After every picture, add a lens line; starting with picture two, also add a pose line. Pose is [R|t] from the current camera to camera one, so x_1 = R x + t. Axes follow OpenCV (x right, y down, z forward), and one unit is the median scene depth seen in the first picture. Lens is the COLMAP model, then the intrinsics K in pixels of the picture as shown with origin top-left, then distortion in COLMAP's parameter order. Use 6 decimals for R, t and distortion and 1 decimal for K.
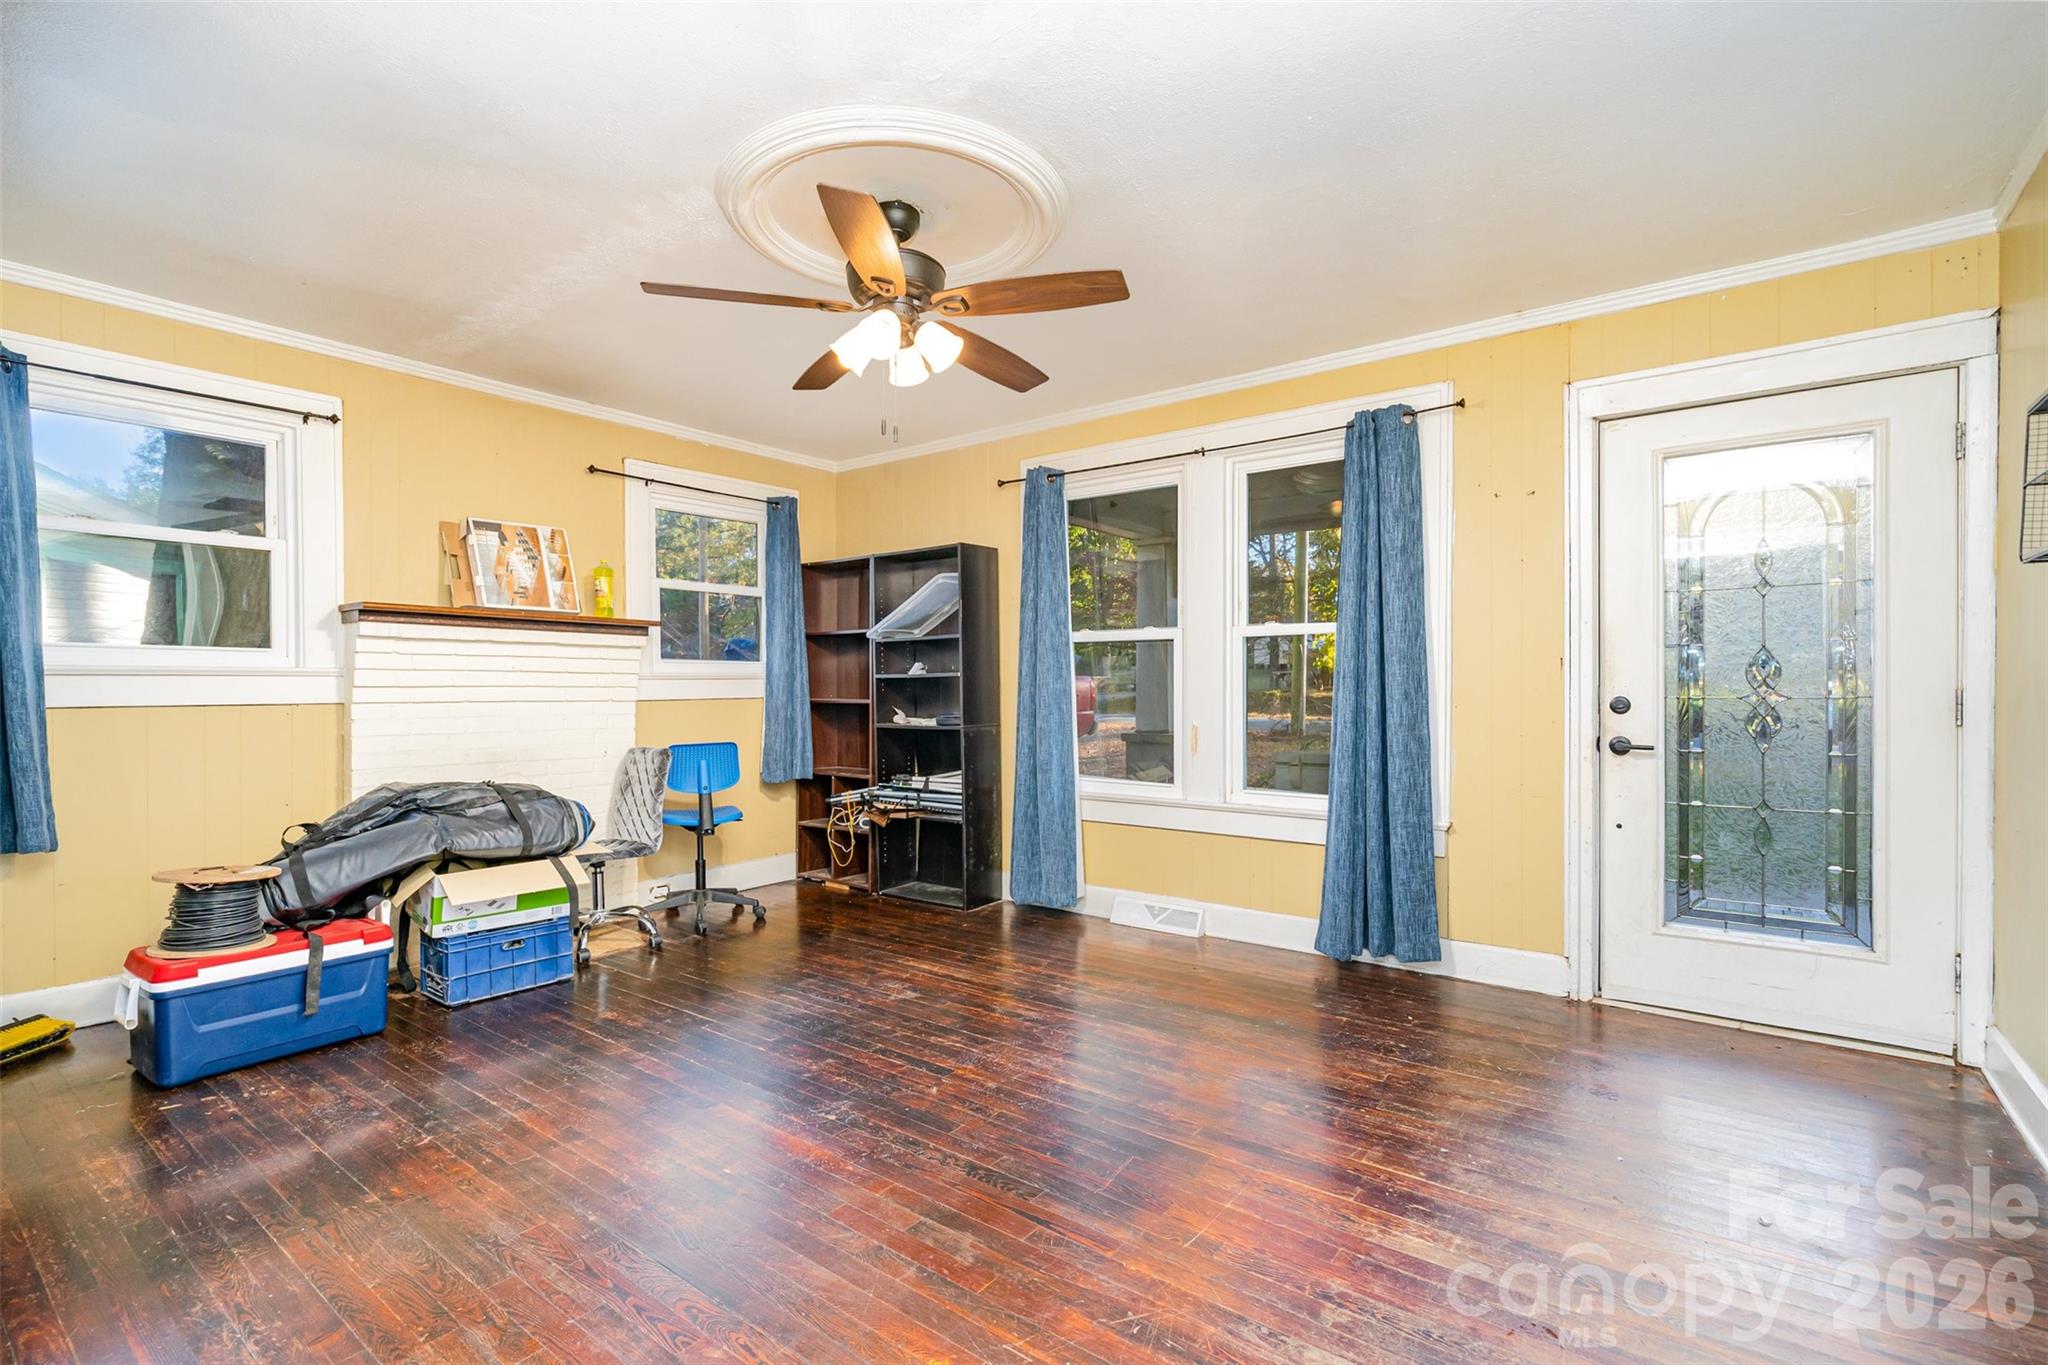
lens RADIAL K [[926.7, 0, 1034.3], [0, 926.7, 695.3], [0, 0, 1]] dist [-0.007751, 0.002432]
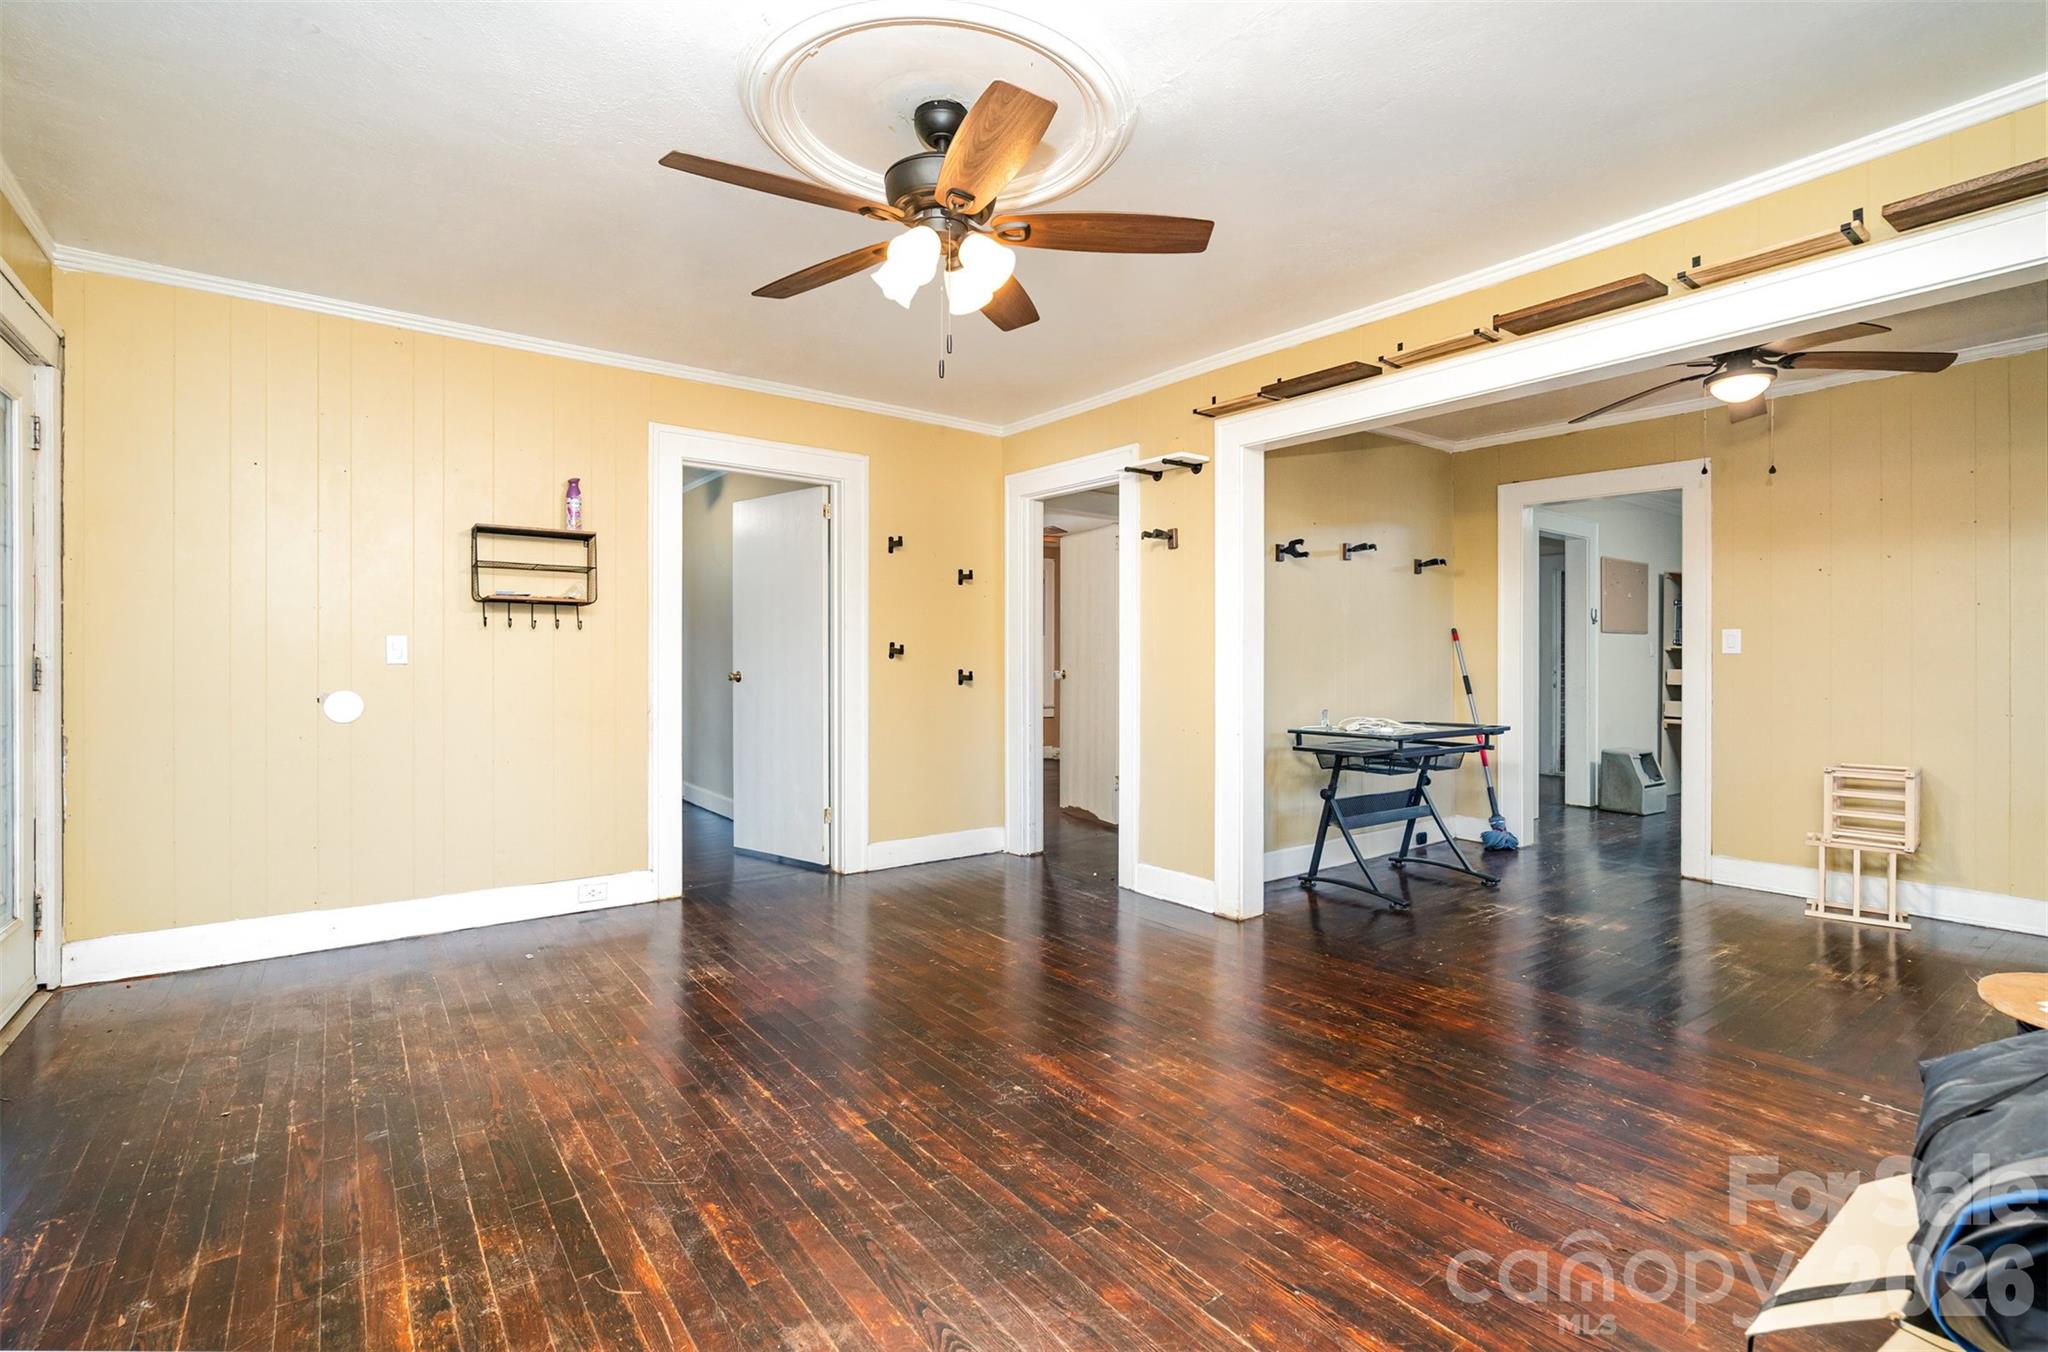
lens RADIAL K [[926.7, 0, 1020.9], [0, 926.7, 665.1], [0, 0, 1]] dist [-0.007751, 0.002432]
pose [[-0.958515, -0.003297, 0.285023, -0.303264], [-0.000844, 0.999962, 0.008727, -0.006134], [-0.285041, 0.008125, -0.958481, 1.170474]]
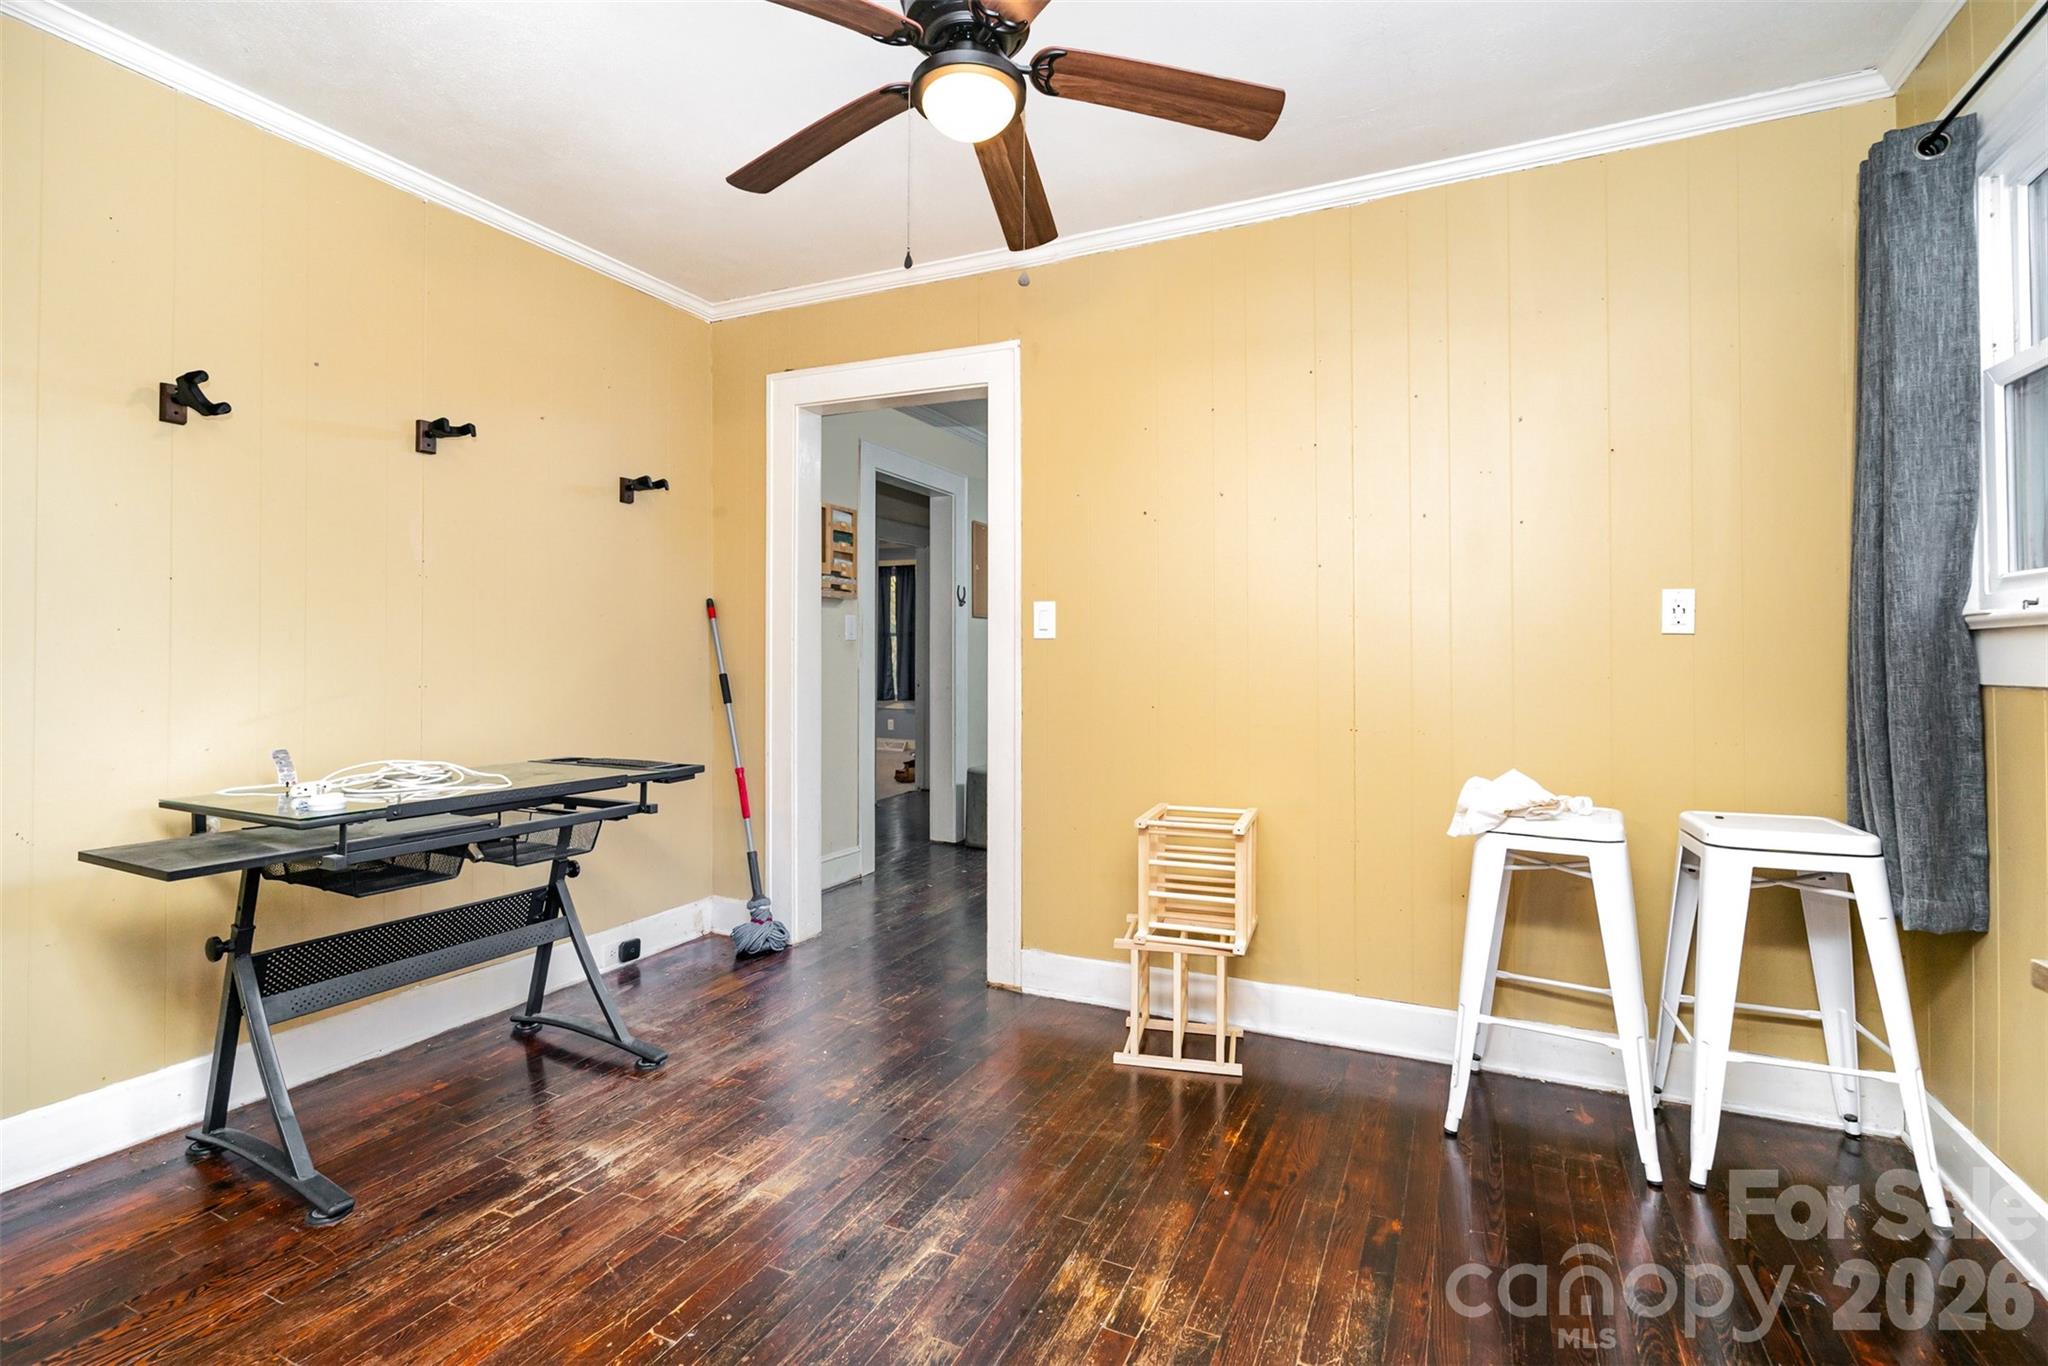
lens RADIAL K [[926.7, 0, 1032.2], [0, 926.7, 655.8], [0, 0, 1]] dist [-0.007751, 0.002432]
pose [[-0.978227, -0.004880, -0.207480, -0.659633], [-0.004924, 0.999988, -0.000302, 0.002953], [0.207479, 0.000726, -0.978239, 0.549560]]
